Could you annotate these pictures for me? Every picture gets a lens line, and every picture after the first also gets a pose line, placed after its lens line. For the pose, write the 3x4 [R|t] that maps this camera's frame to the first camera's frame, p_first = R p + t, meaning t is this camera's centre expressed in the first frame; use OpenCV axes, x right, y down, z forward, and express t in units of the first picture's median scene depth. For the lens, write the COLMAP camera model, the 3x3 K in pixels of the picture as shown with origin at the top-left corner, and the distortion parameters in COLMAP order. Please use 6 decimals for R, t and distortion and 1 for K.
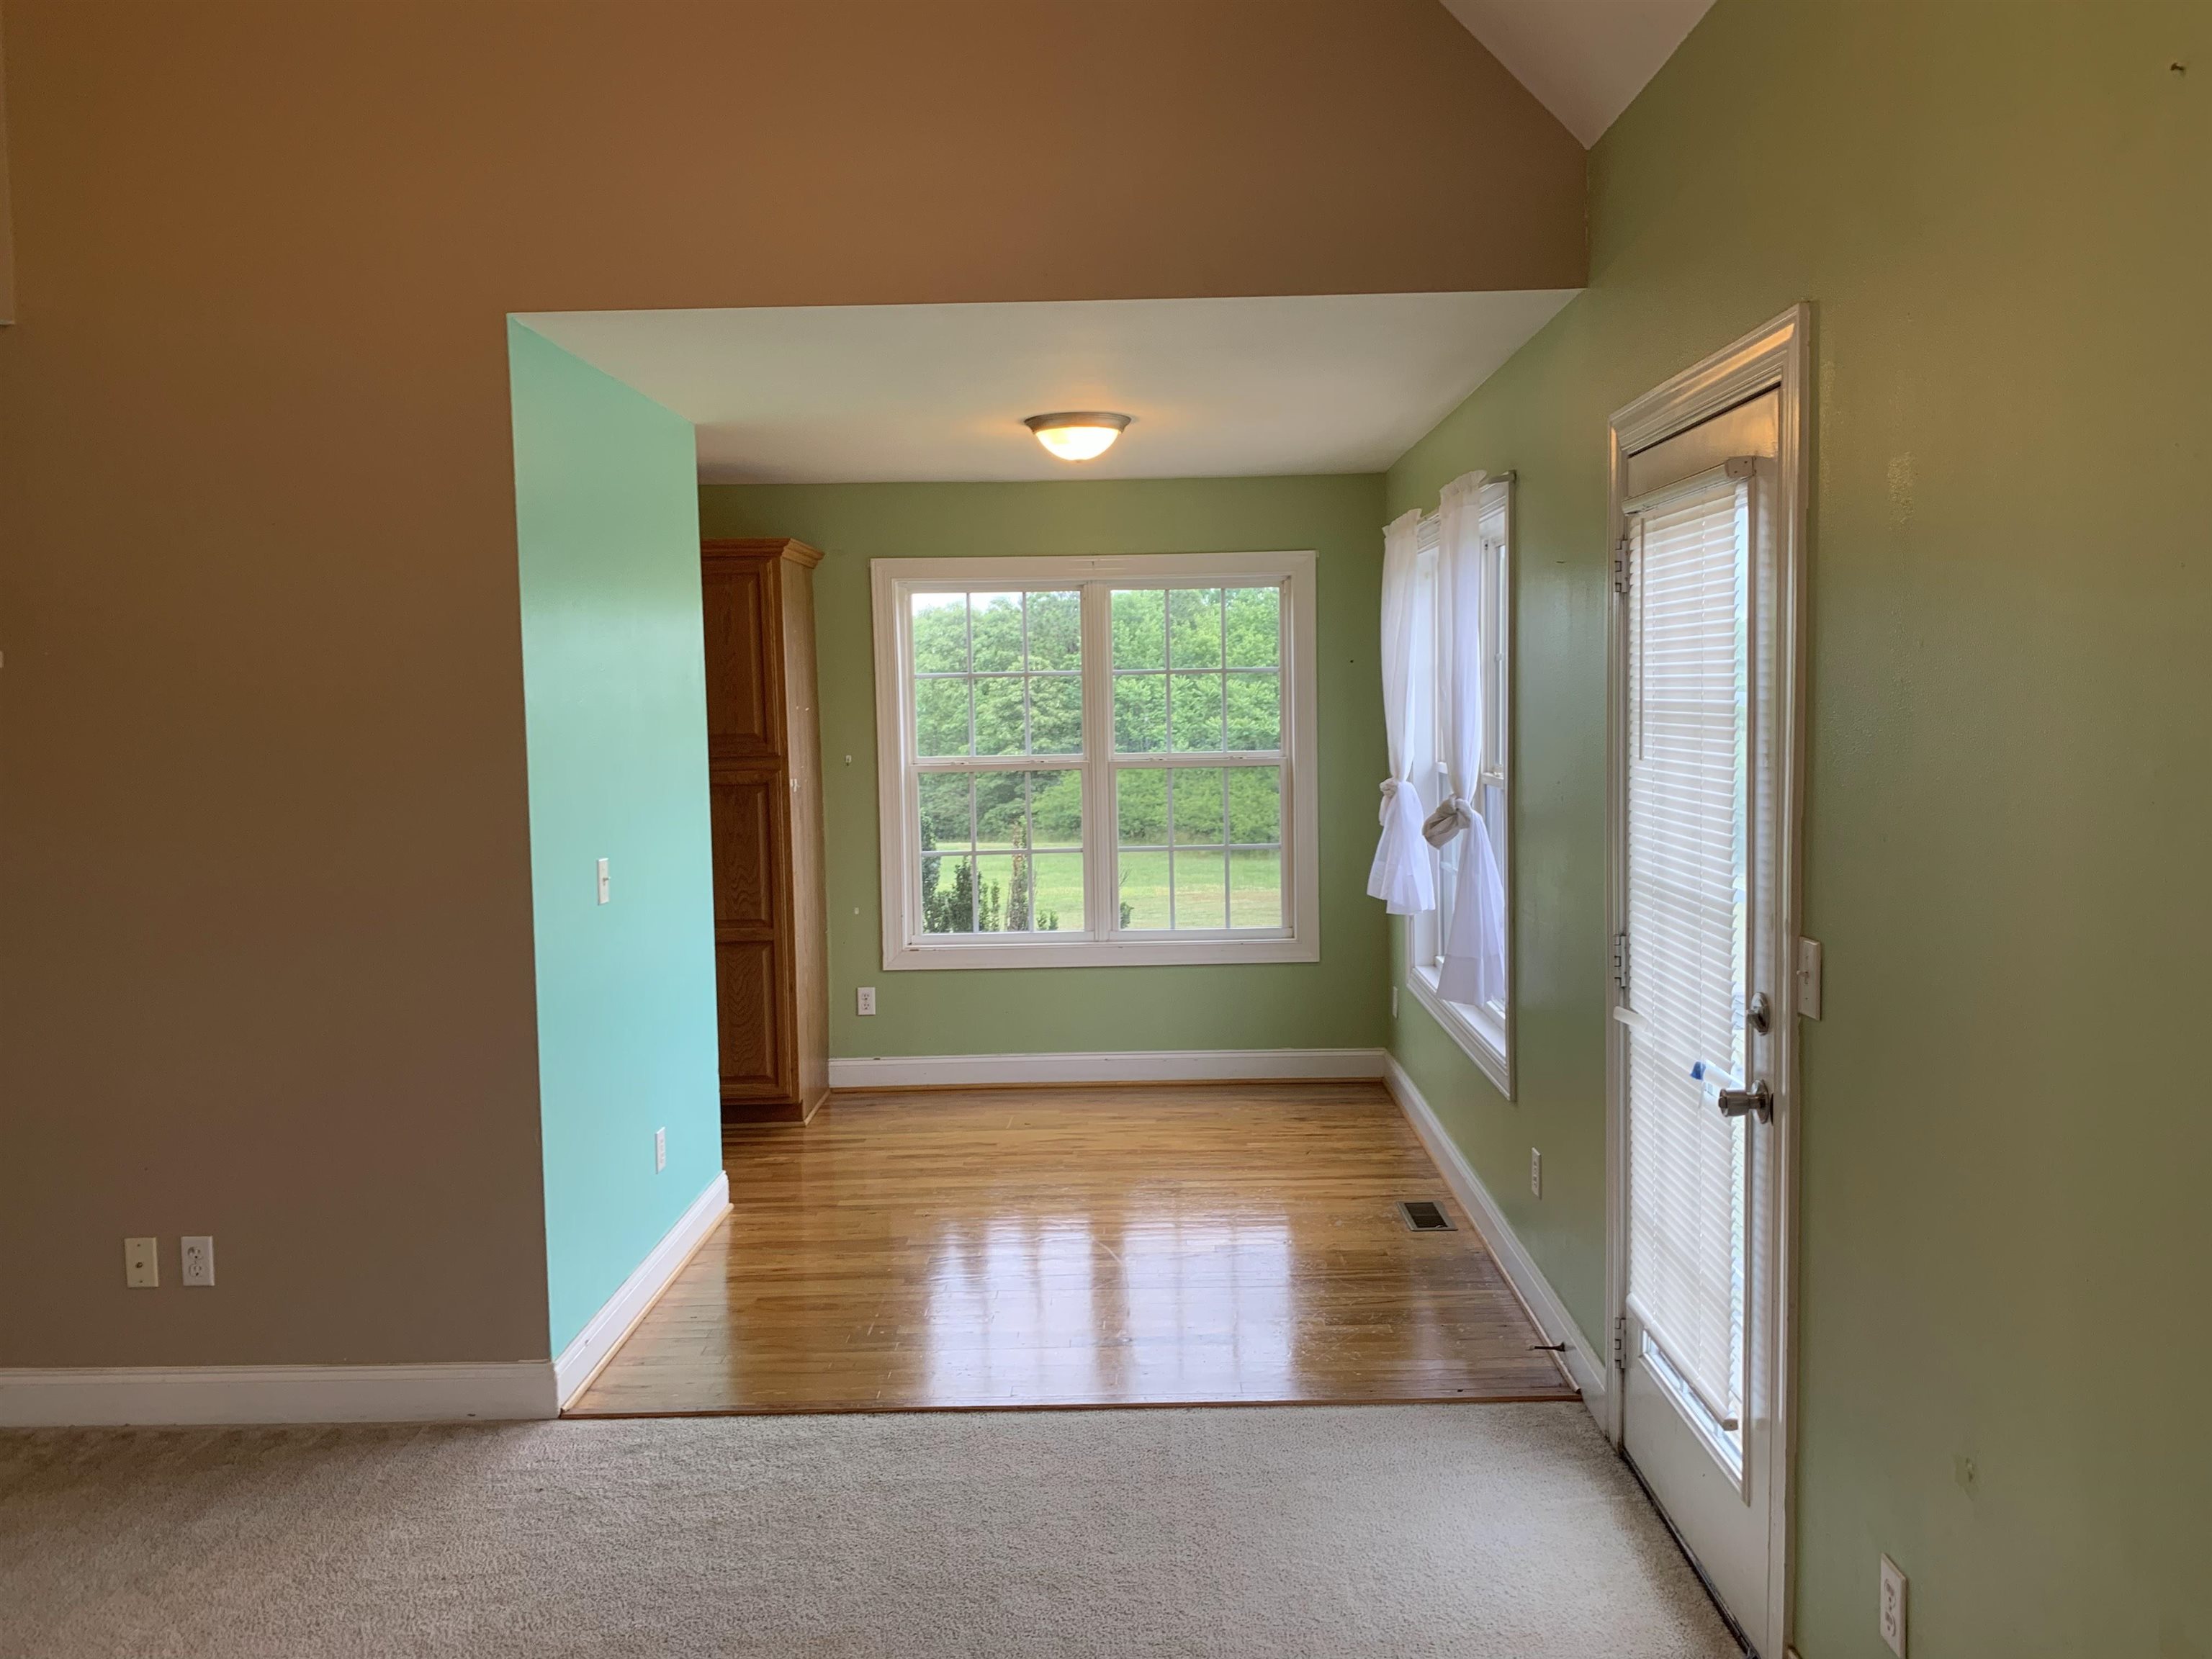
lens RADIAL K [[1710.3, 0, 1086.8], [0, 1710.3, 837.7], [0, 0, 1]] dist [0.040301, -0.059721]
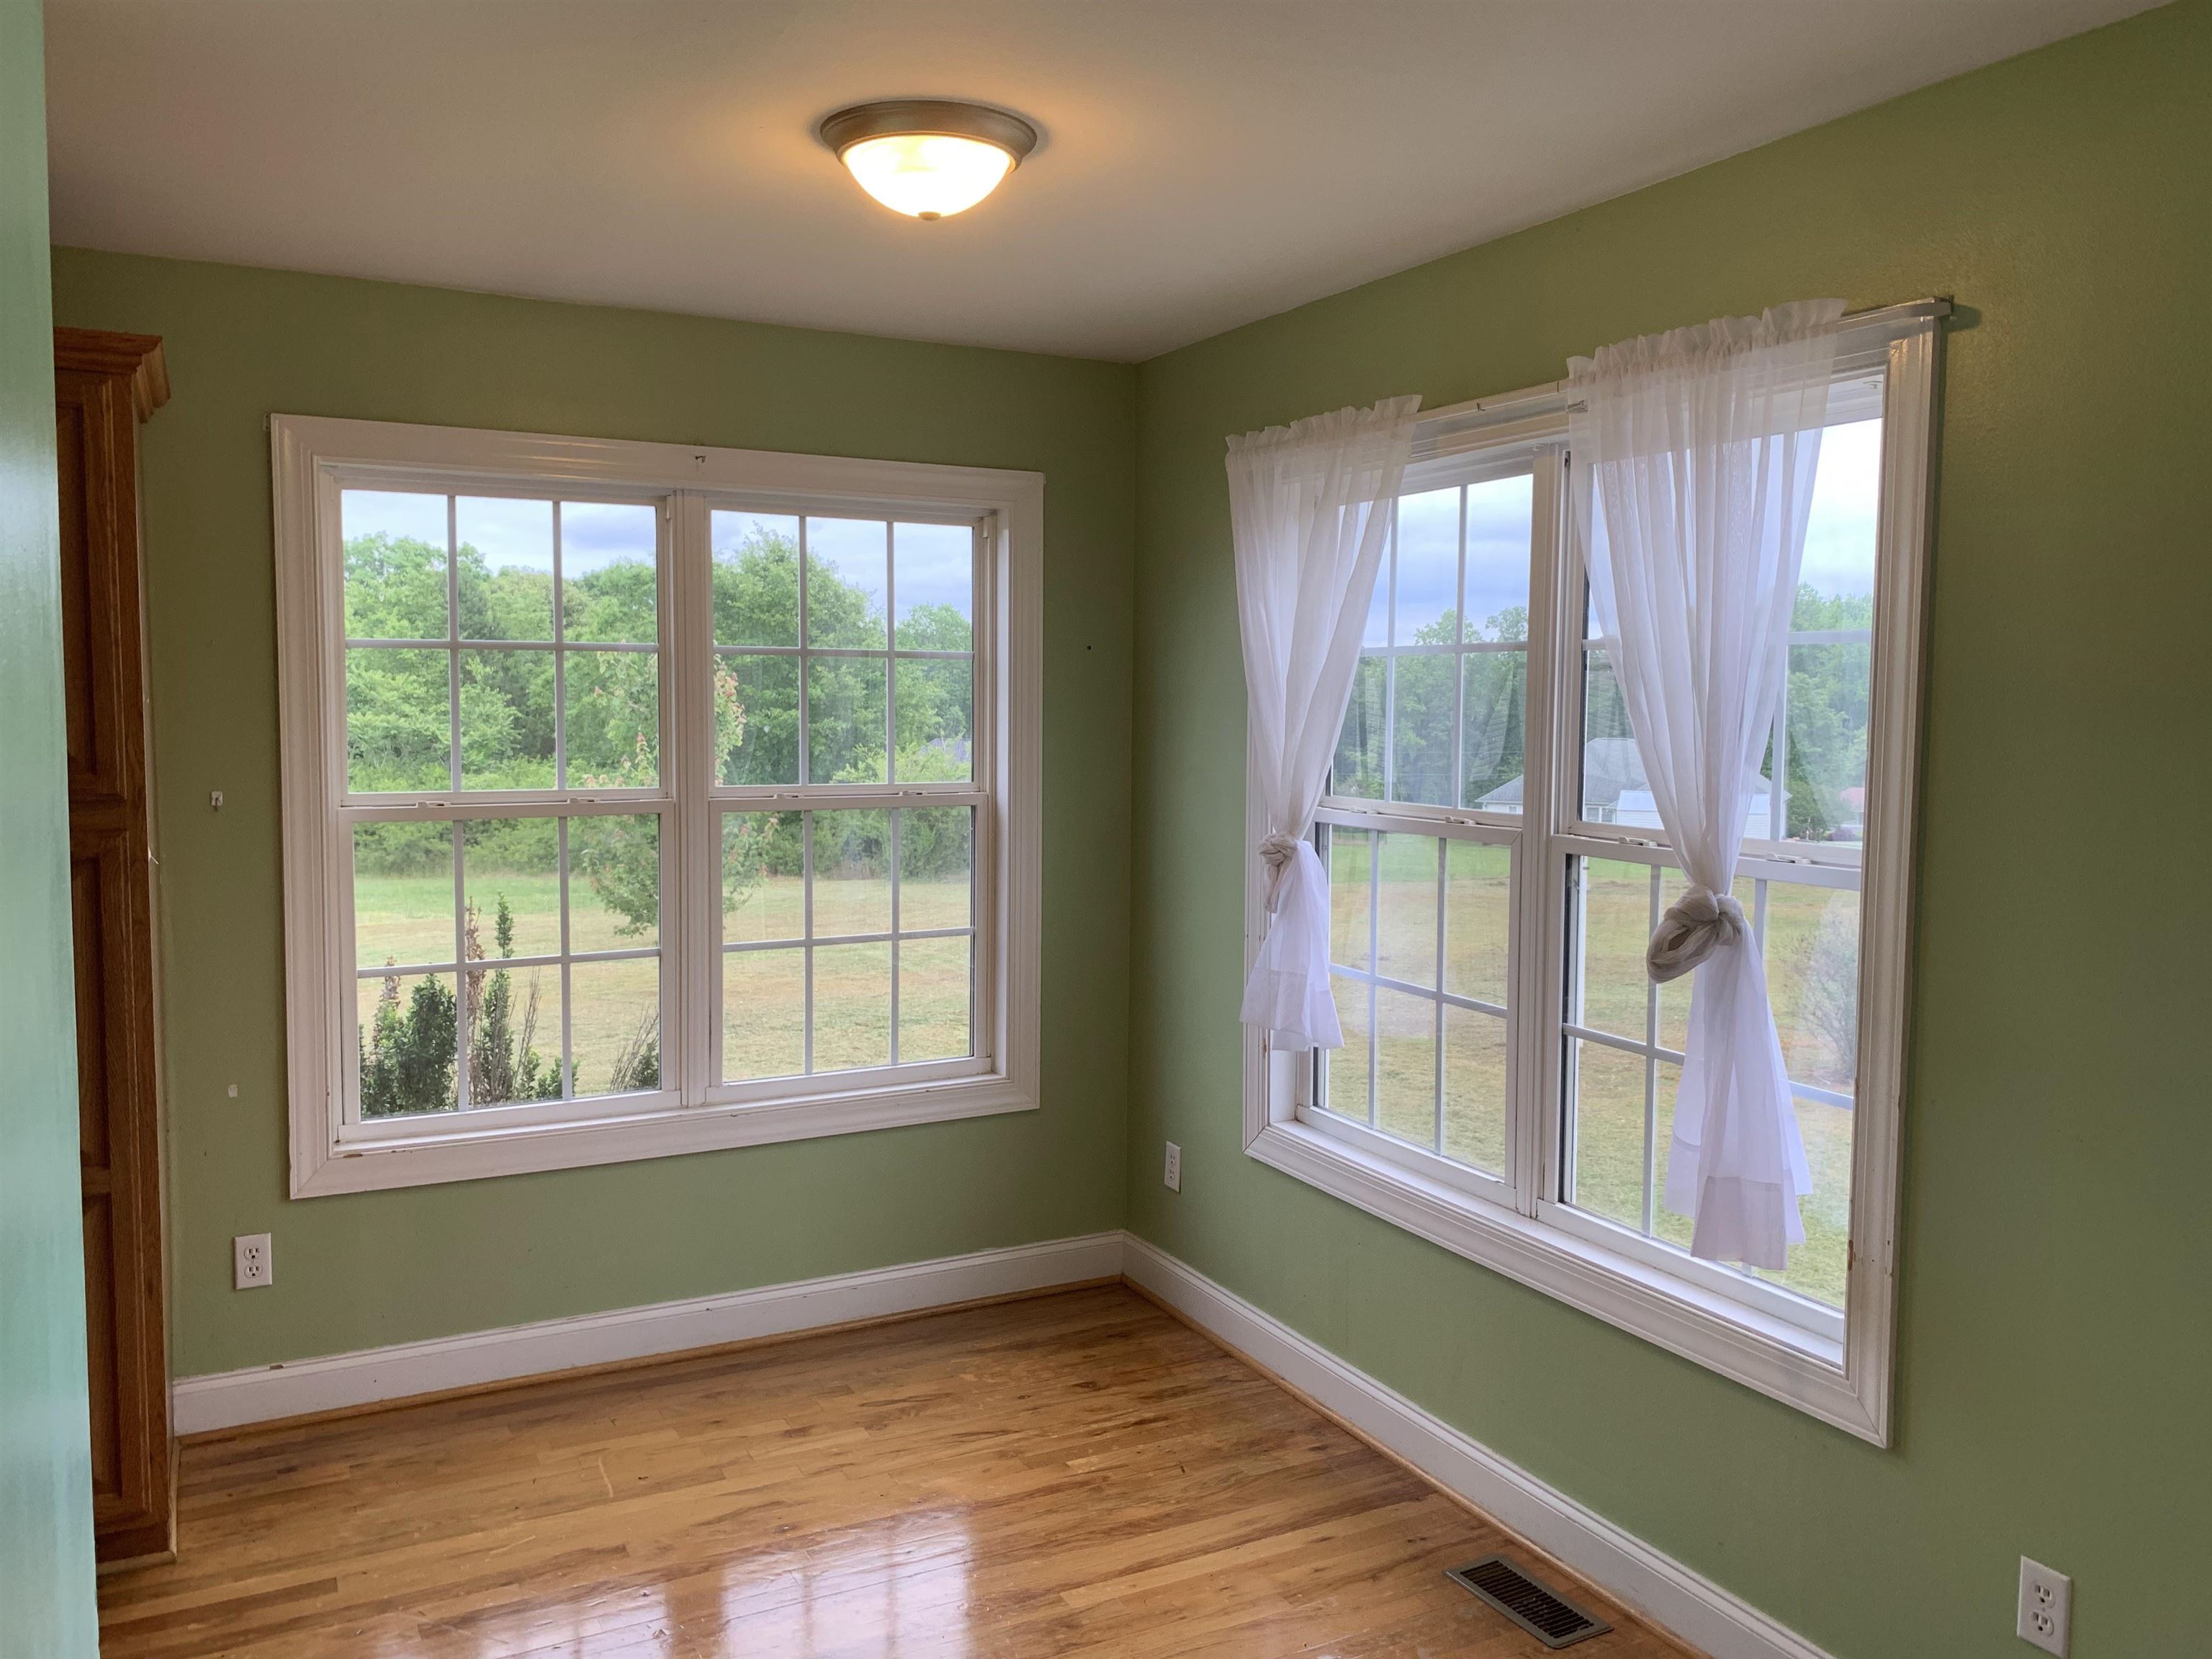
lens RADIAL K [[1710.3, 0, 1034.2], [0, 1710.3, 820.6], [0, 0, 1]] dist [0.040301, -0.059721]
pose [[0.882309, -0.012722, 0.470499, -0.168374], [0.017250, 0.999837, -0.005314, -0.033052], [-0.470355, 0.012804, 0.882384, 0.431899]]
